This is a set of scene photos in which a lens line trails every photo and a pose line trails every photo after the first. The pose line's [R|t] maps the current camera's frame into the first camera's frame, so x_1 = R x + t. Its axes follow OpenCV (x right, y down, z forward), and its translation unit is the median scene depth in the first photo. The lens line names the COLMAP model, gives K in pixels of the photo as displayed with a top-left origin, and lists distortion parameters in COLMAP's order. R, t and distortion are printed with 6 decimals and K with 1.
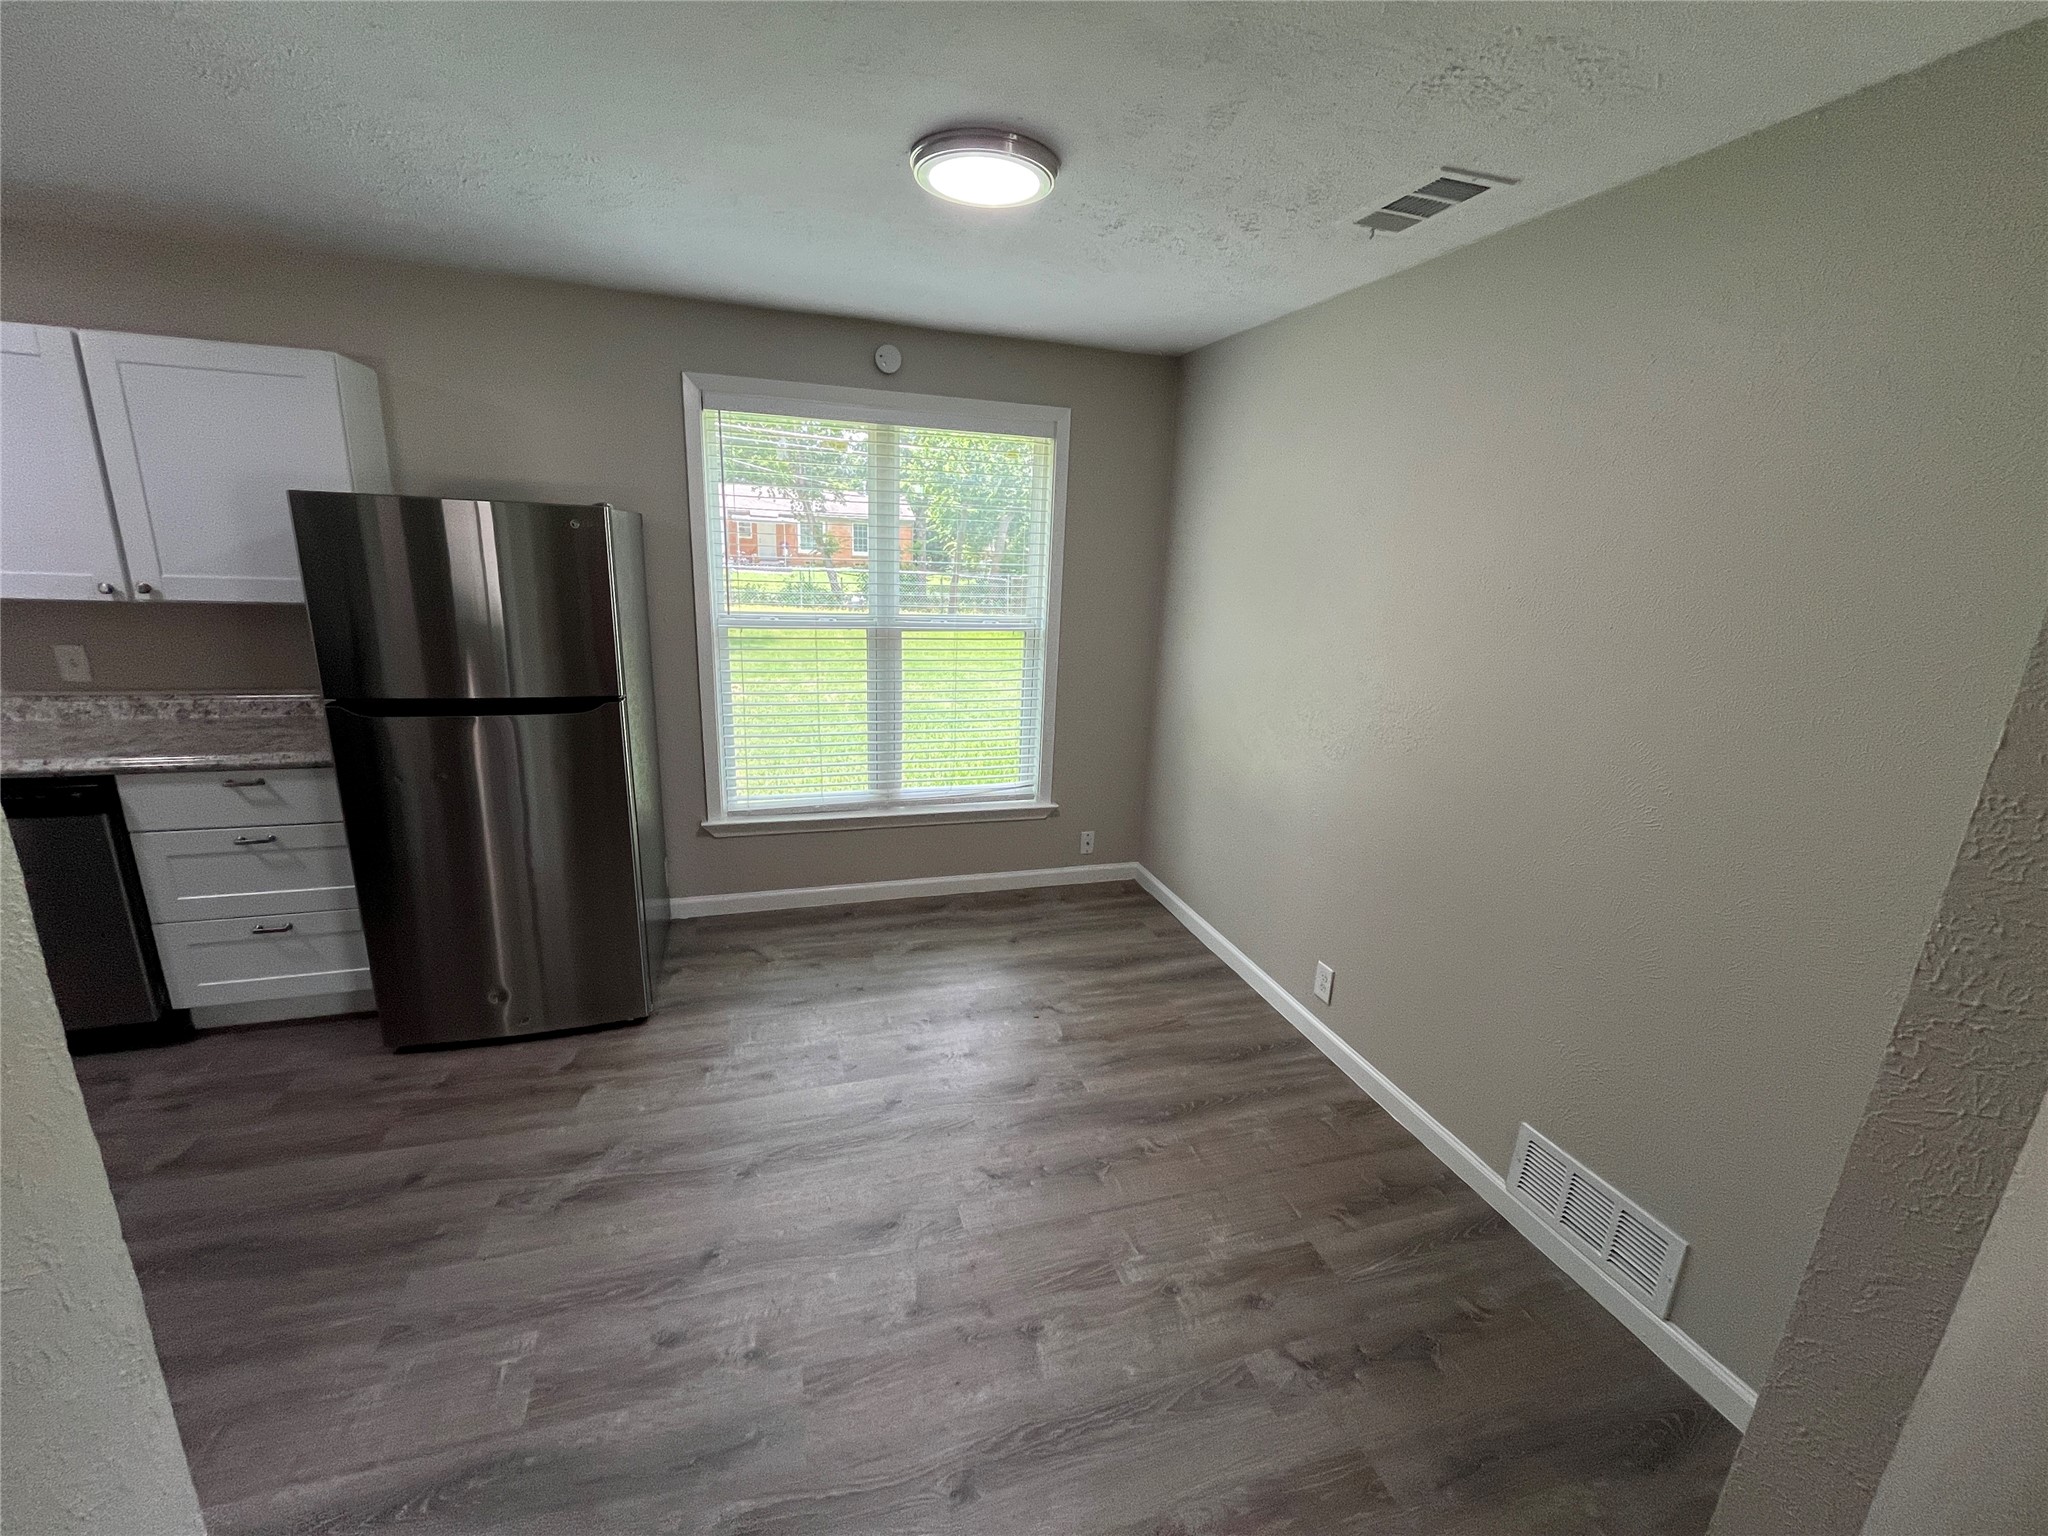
lens RADIAL K [[831.8, 0, 1024.0], [0, 831.8, 768.0], [0, 0, 1]] dist [-0.000976, -0.000527]
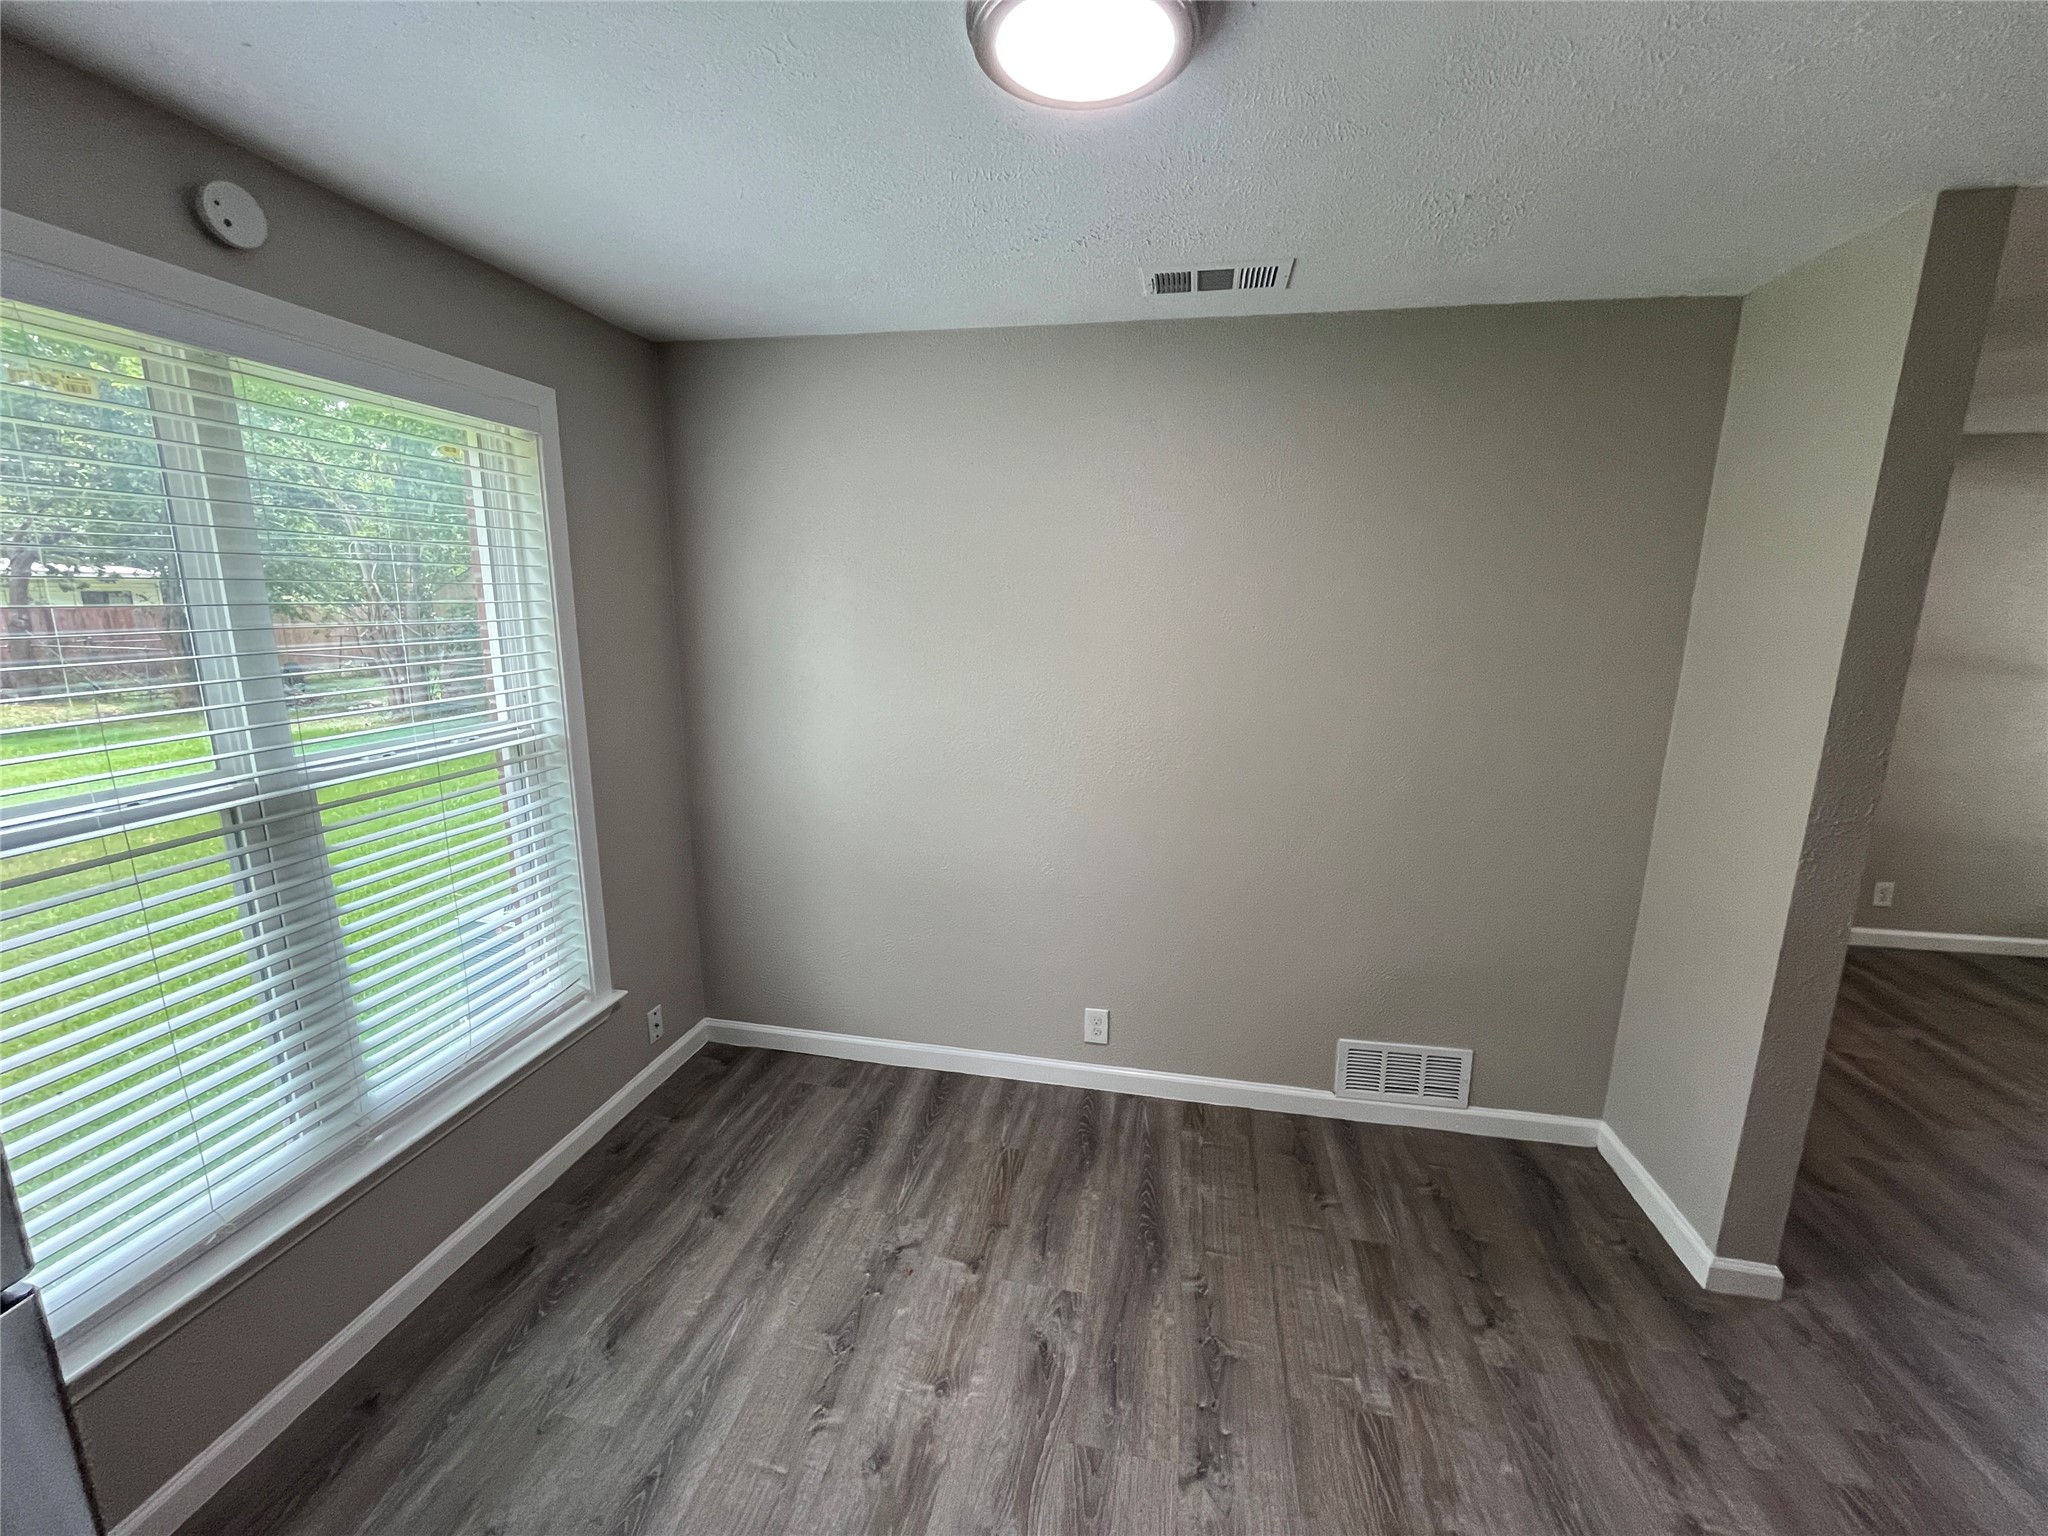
lens RADIAL K [[831.8, 0, 1024.0], [0, 831.8, 768.0], [0, 0, 1]] dist [-0.000976, -0.000527]
pose [[0.476791, -0.213701, 0.852644, -0.402178], [0.240551, 0.964691, 0.107269, -0.146058], [-0.845462, 0.153959, 0.511362, 0.447964]]
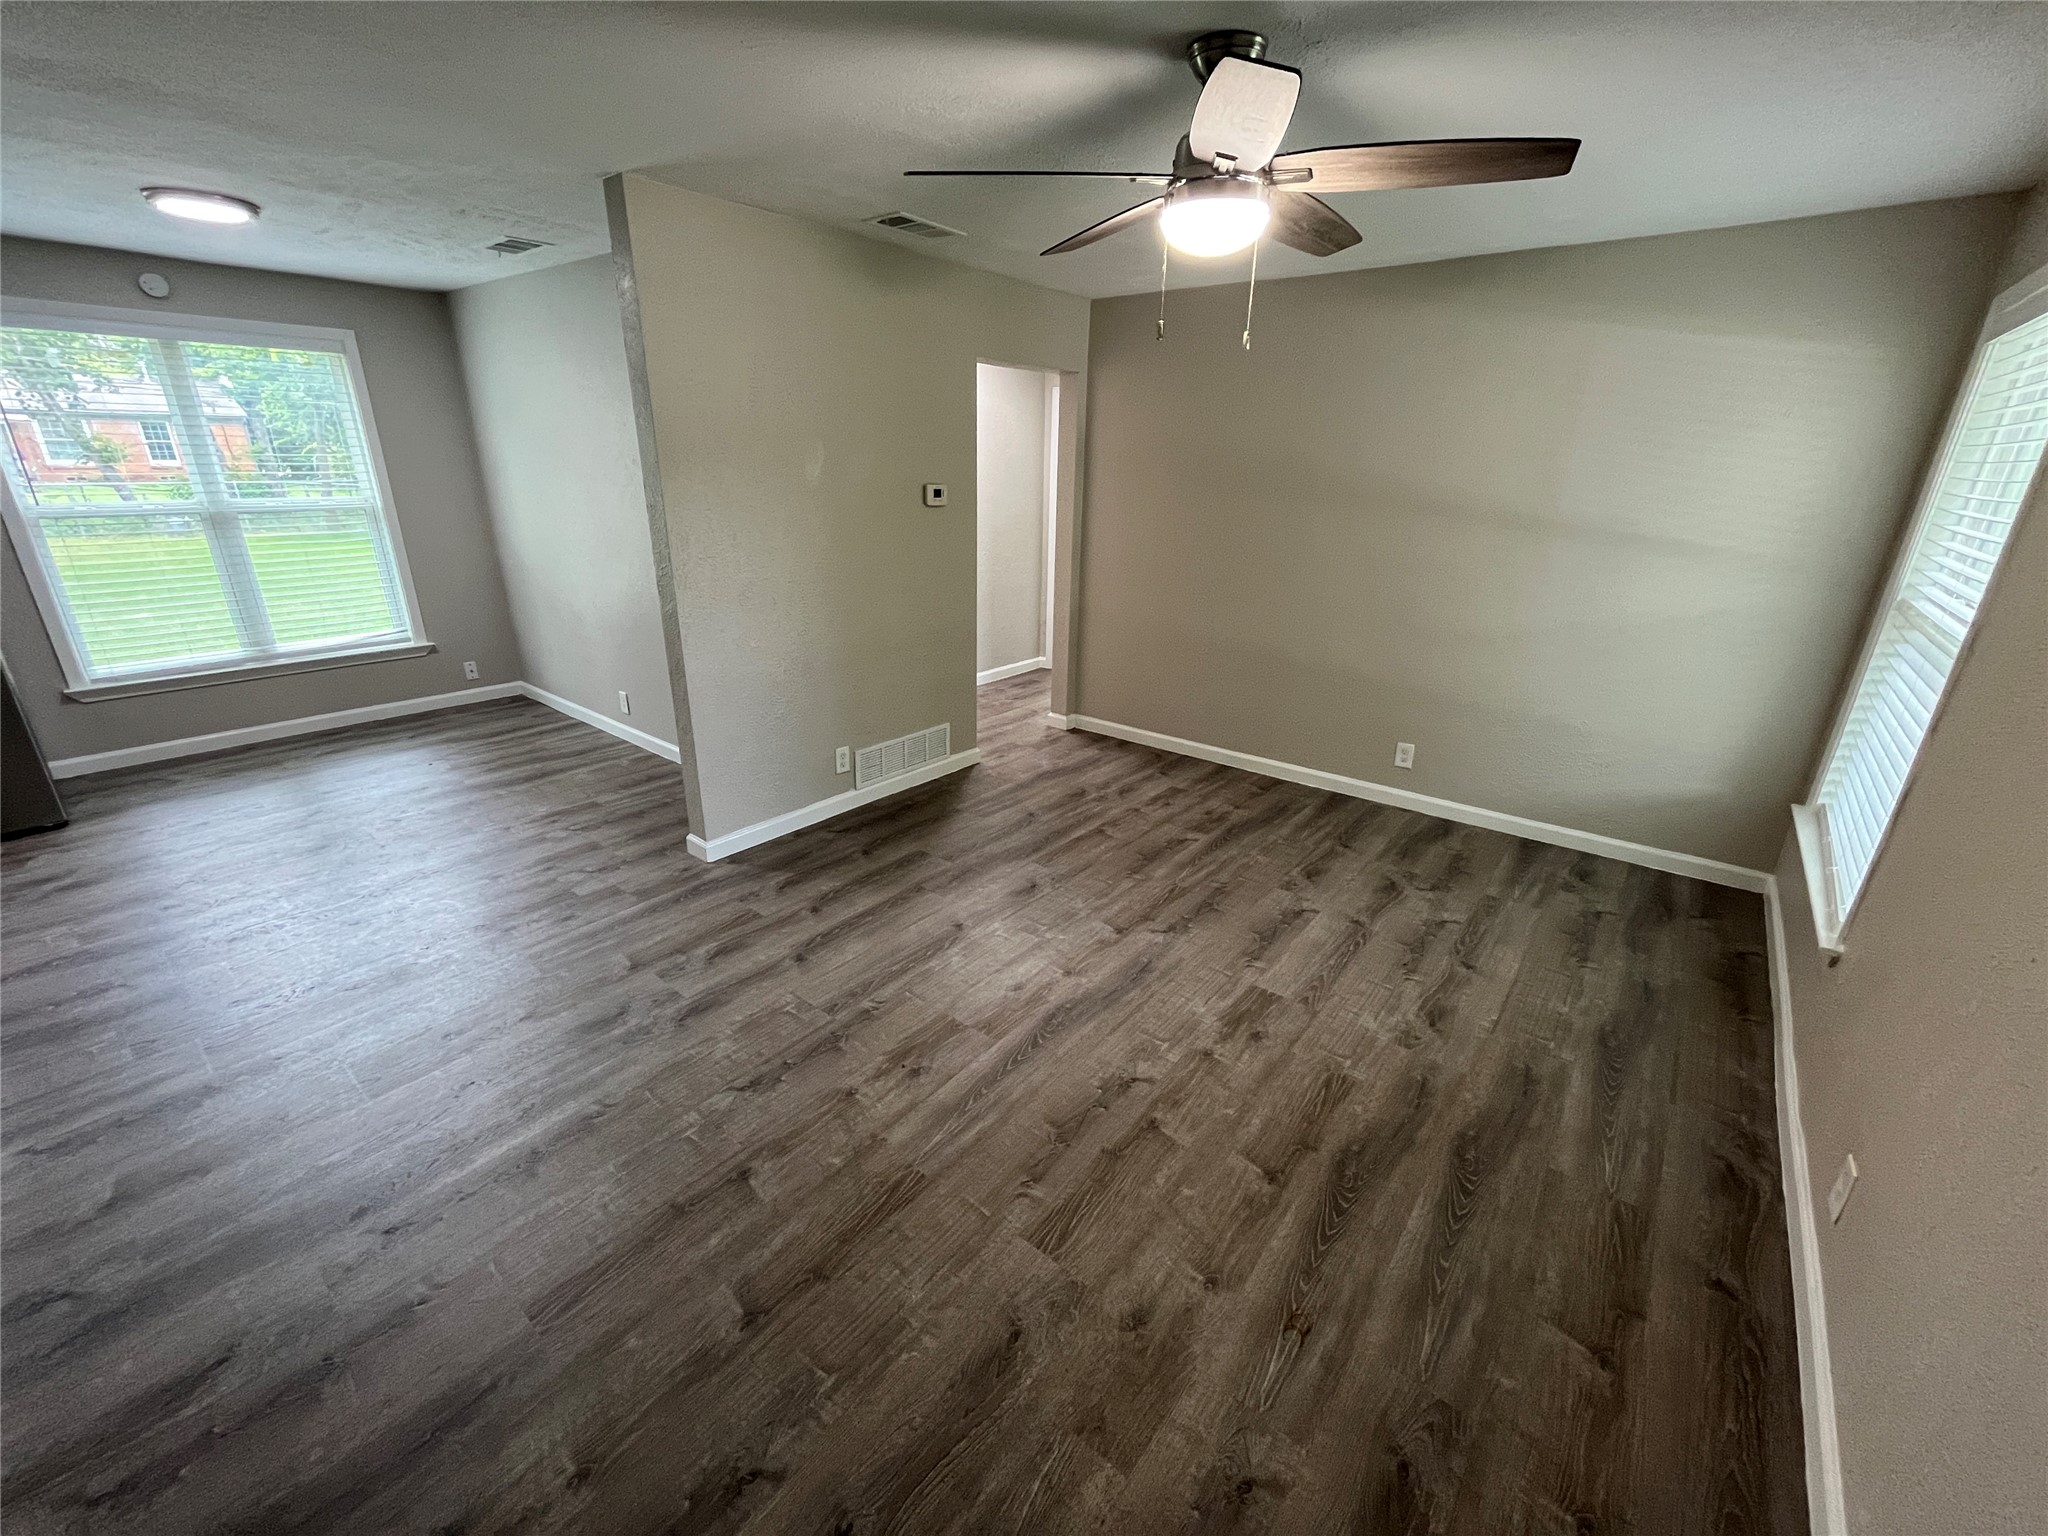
lens RADIAL K [[831.8, 0, 1024.0], [0, 831.8, 768.0], [0, 0, 1]] dist [-0.000976, -0.000527]
pose [[0.833901, -0.219235, 0.506503, 0.132554], [0.160555, 0.974392, 0.157422, 0.217978], [-0.528045, -0.049953, 0.847746, -0.754406]]
